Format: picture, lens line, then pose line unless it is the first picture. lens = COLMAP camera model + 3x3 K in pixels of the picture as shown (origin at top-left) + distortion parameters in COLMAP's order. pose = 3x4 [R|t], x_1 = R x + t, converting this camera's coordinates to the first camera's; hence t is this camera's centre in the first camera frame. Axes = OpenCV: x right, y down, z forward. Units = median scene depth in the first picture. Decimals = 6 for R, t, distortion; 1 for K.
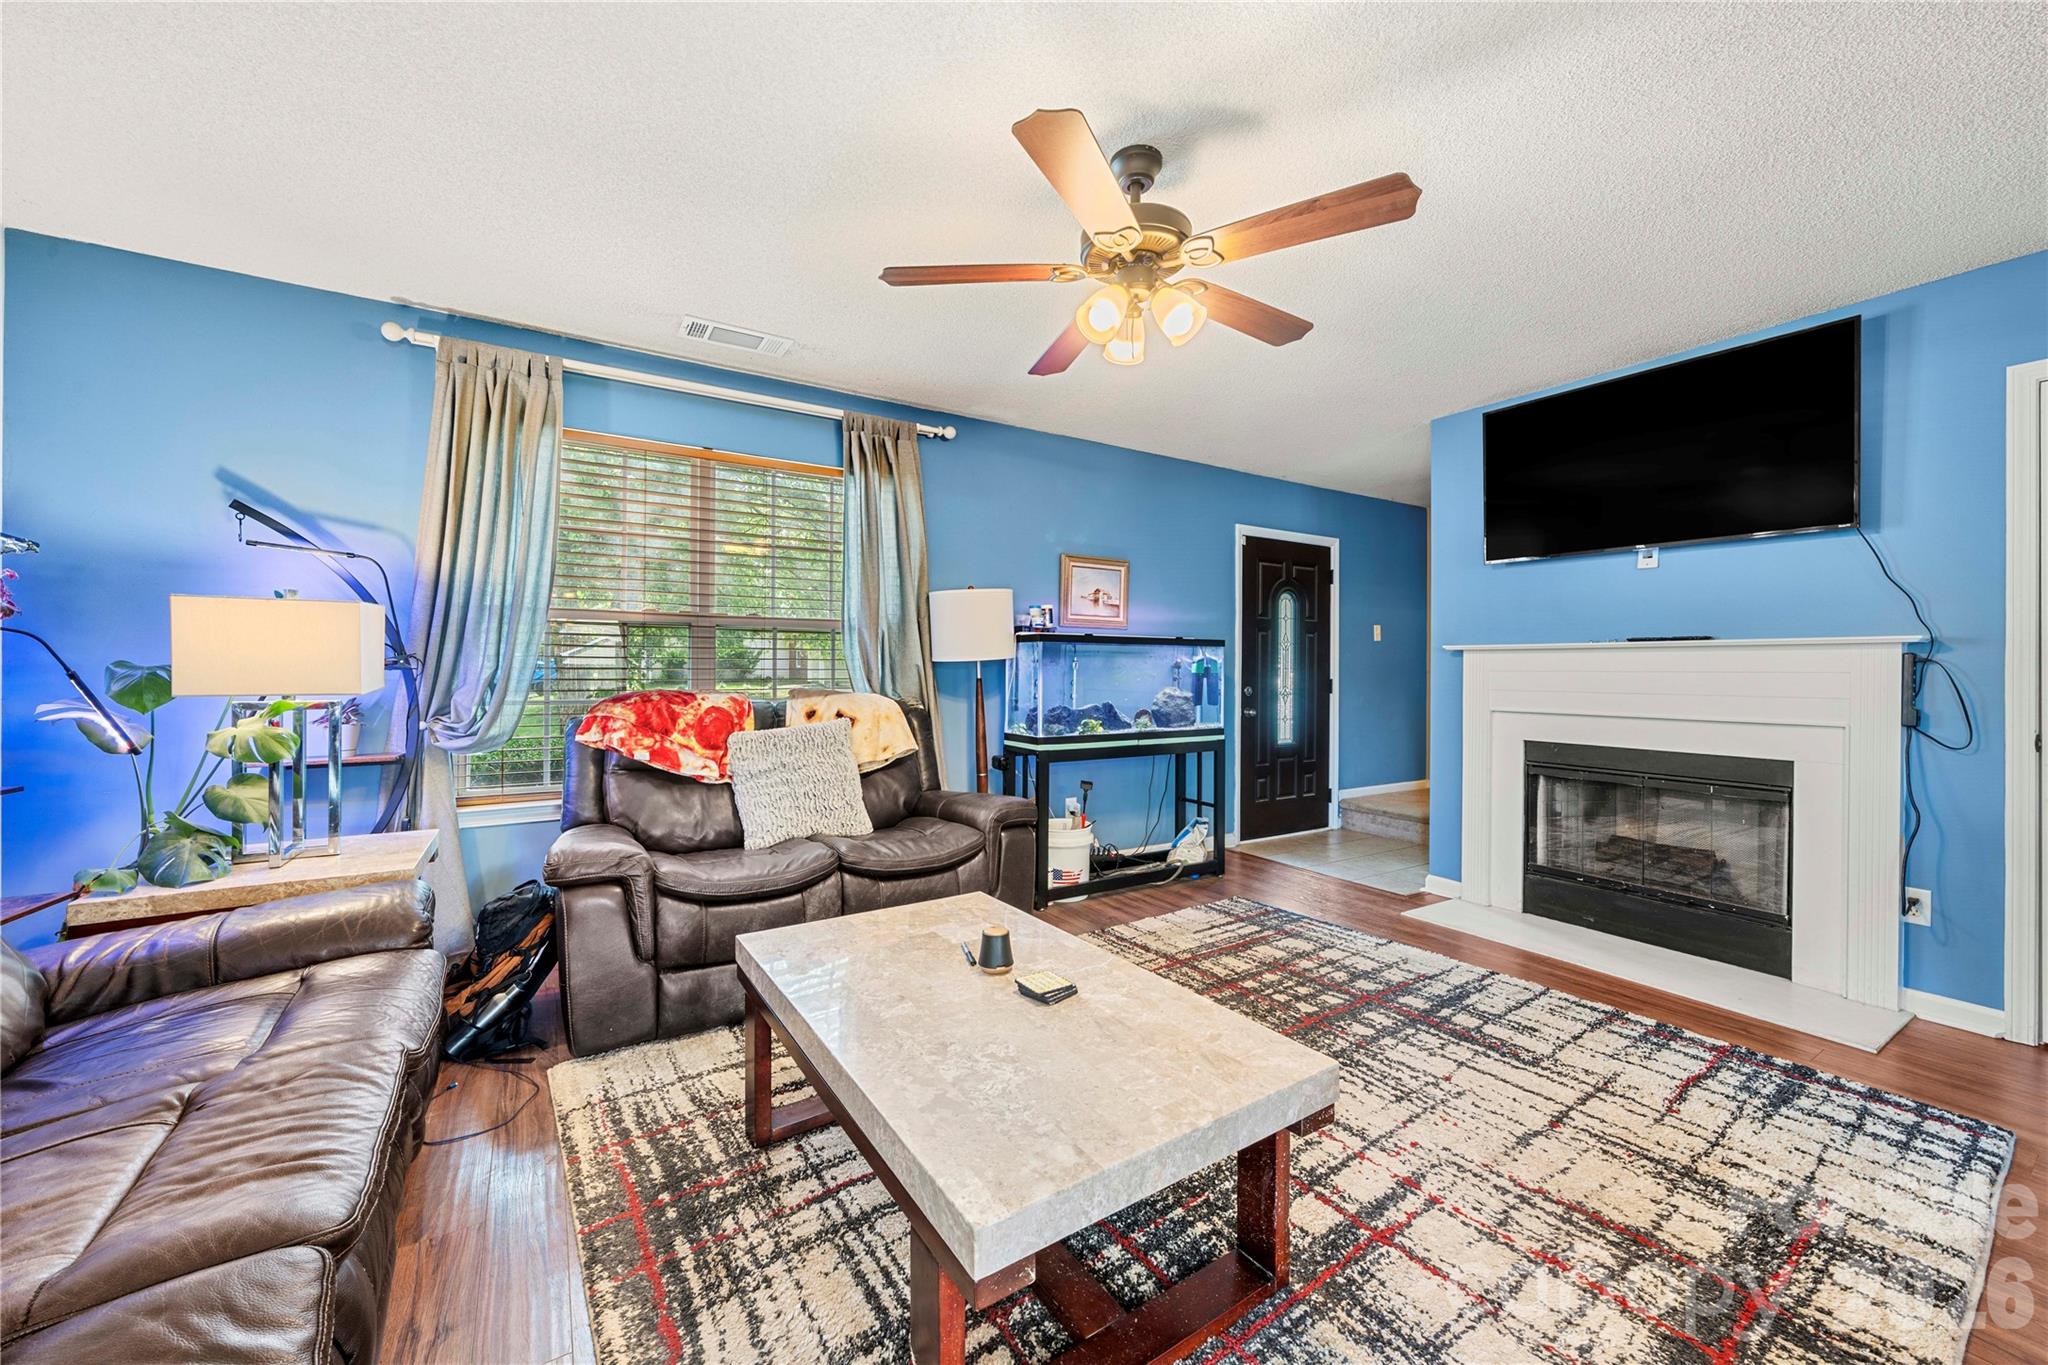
lens RADIAL K [[766.2, 0, 1021.2], [0, 766.2, 674.7], [0, 0, 1]] dist [-0.001809, -0.000244]
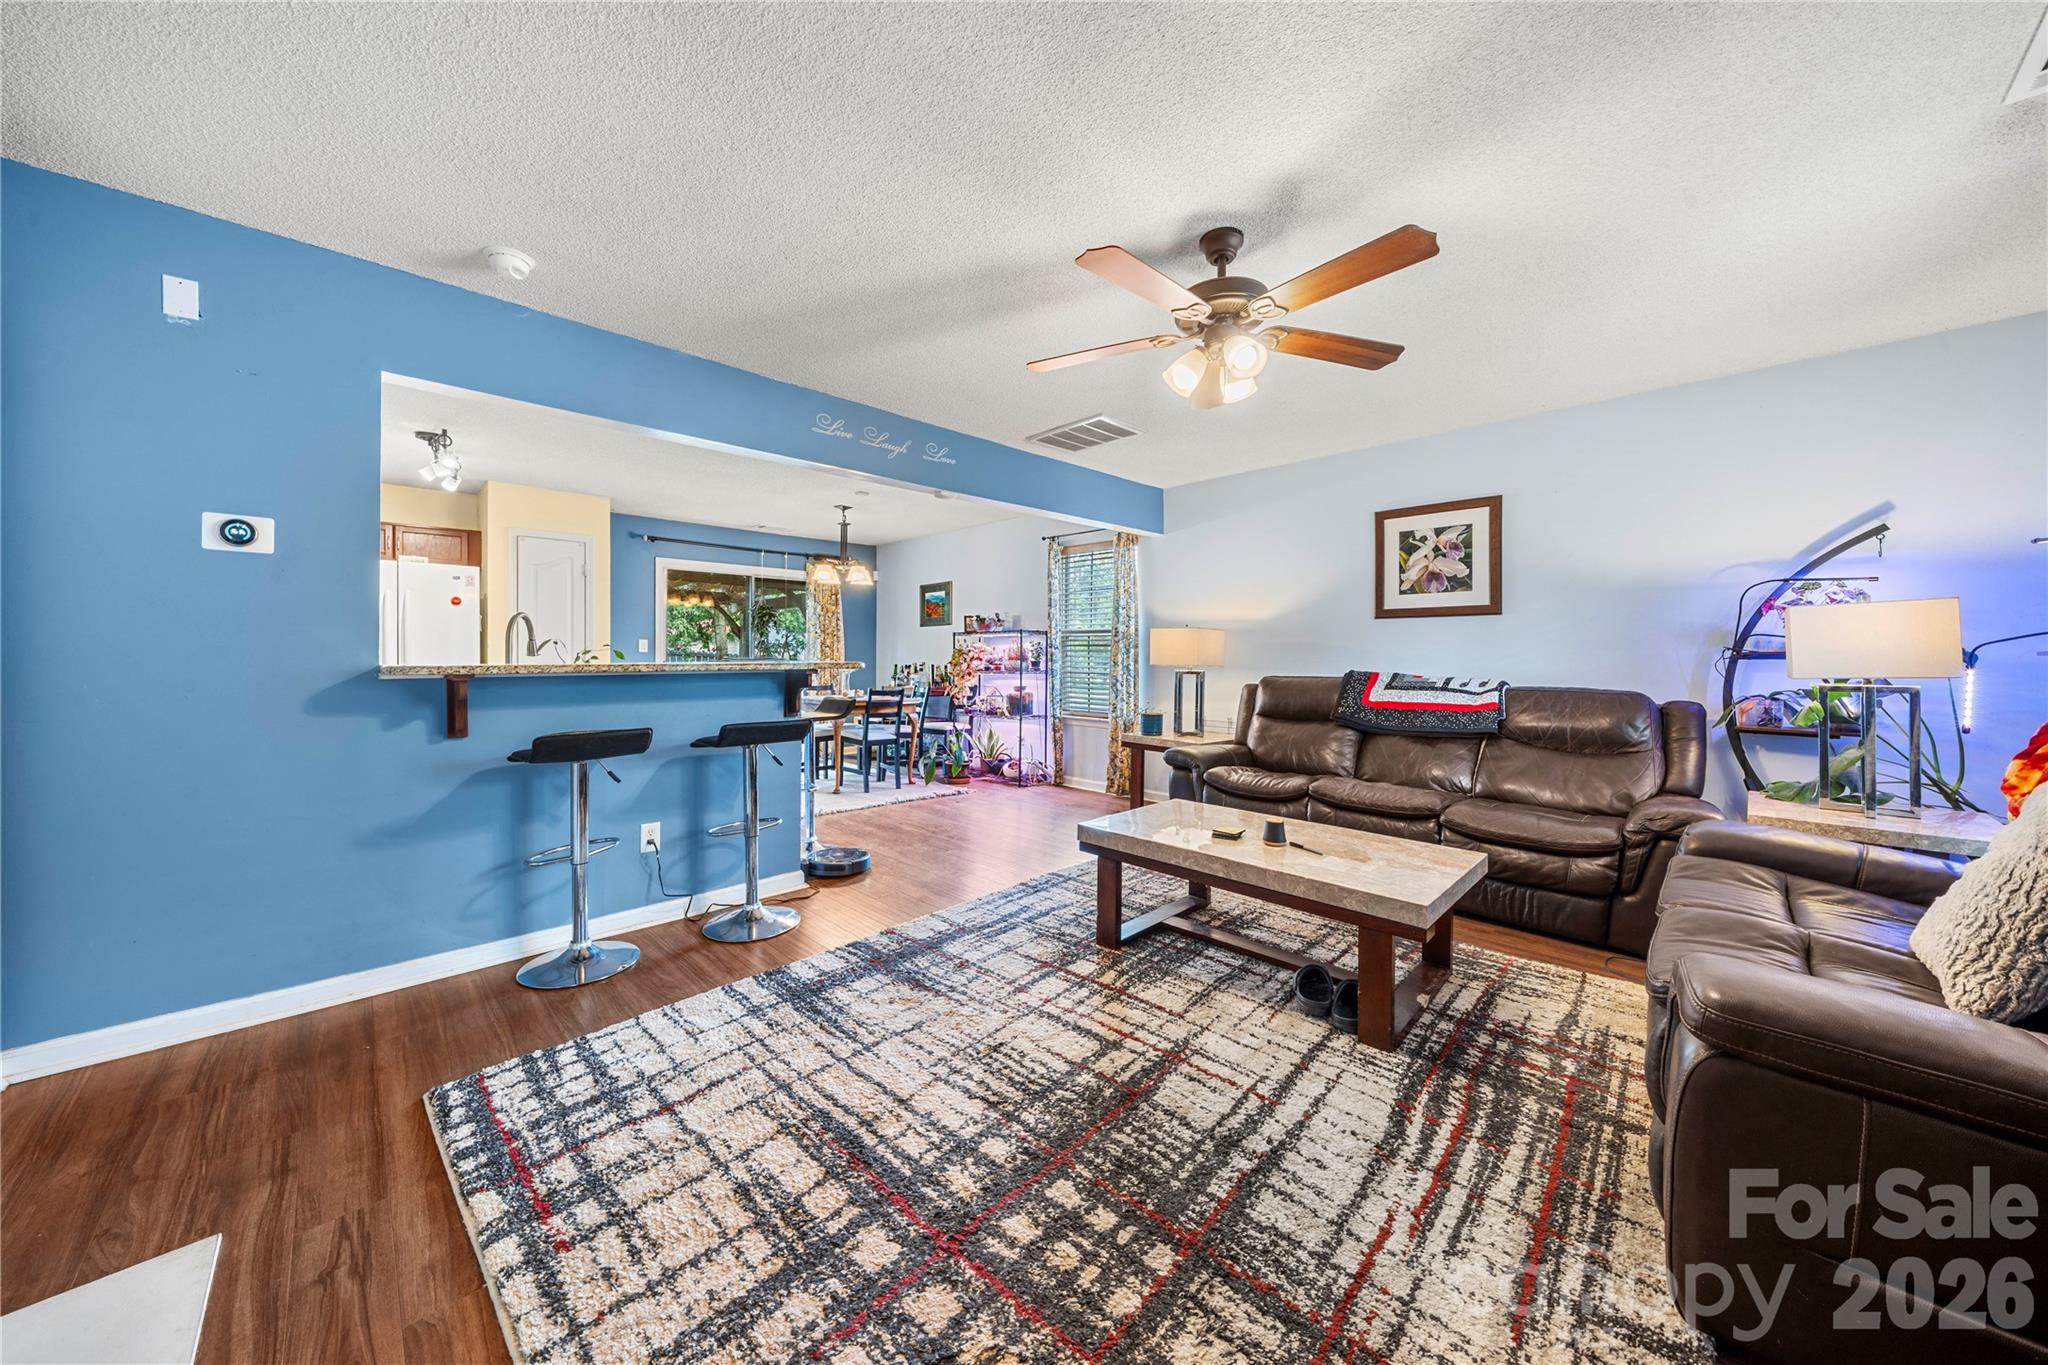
lens RADIAL K [[706.3, 0, 1018.3], [0, 706.3, 662.3], [0, 0, 1]] dist [-0.005722, -0.000009]
pose [[-0.976790, -0.006323, -0.214106, 0.516296], [-0.010451, 0.999781, 0.018151, -0.006582], [0.213945, 0.019968, -0.976642, 1.490966]]
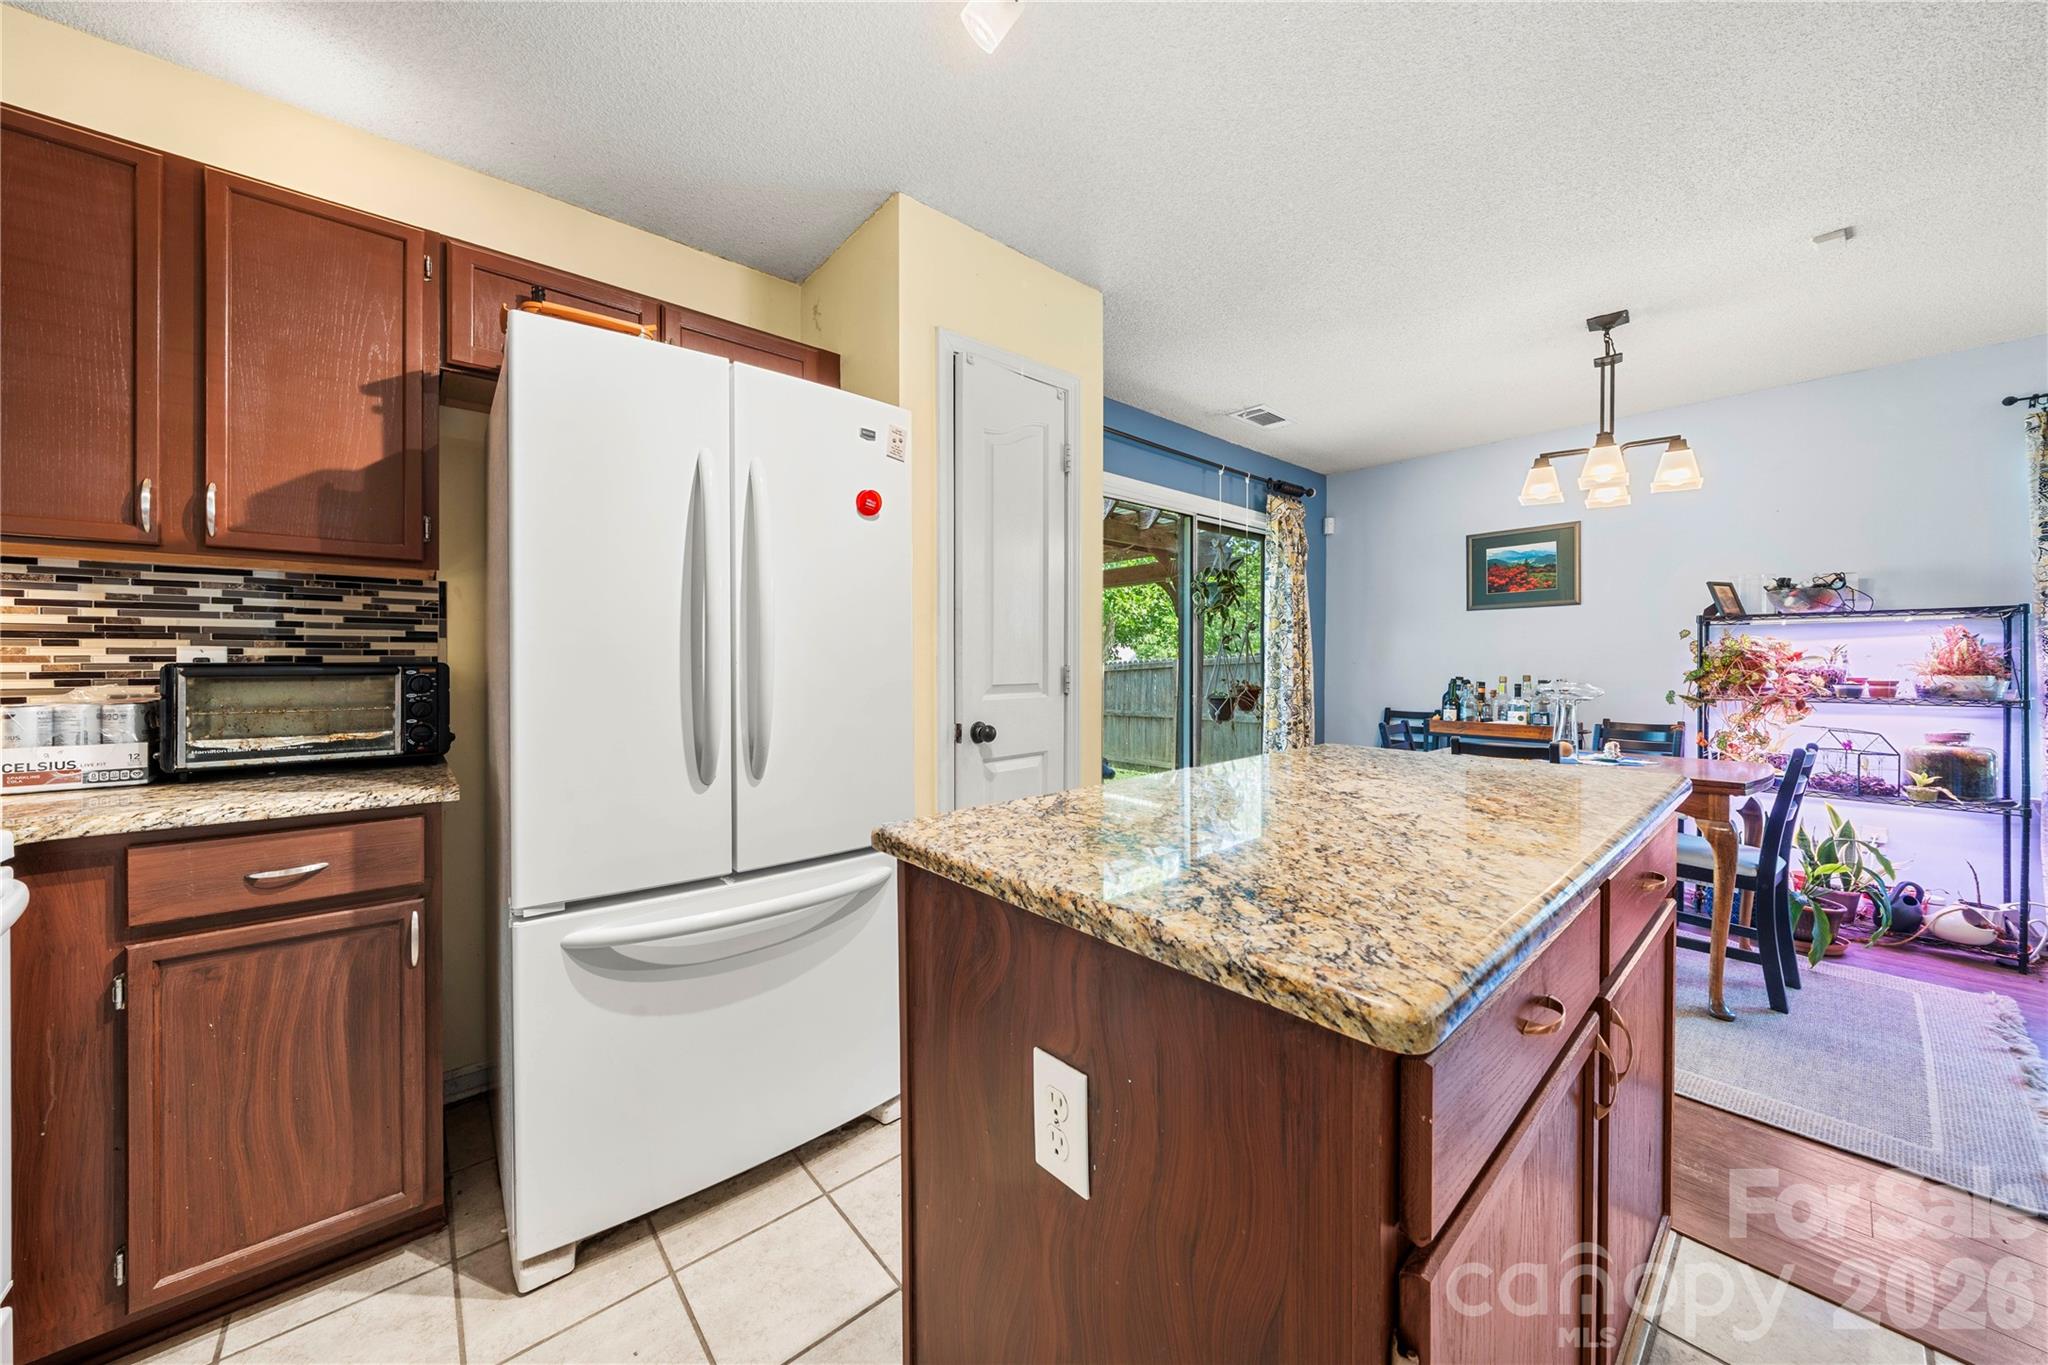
lens RADIAL K [[716.8, 0, 1023.0], [0, 716.8, 668.6], [0, 0, 1]] dist [-0.004777, 0.000218]
pose [[-0.986582, -0.006426, -0.163141, 1.554337], [-0.010093, 0.999714, 0.021660, 0.010753], [0.162956, 0.023016, -0.986365, -0.013101]]
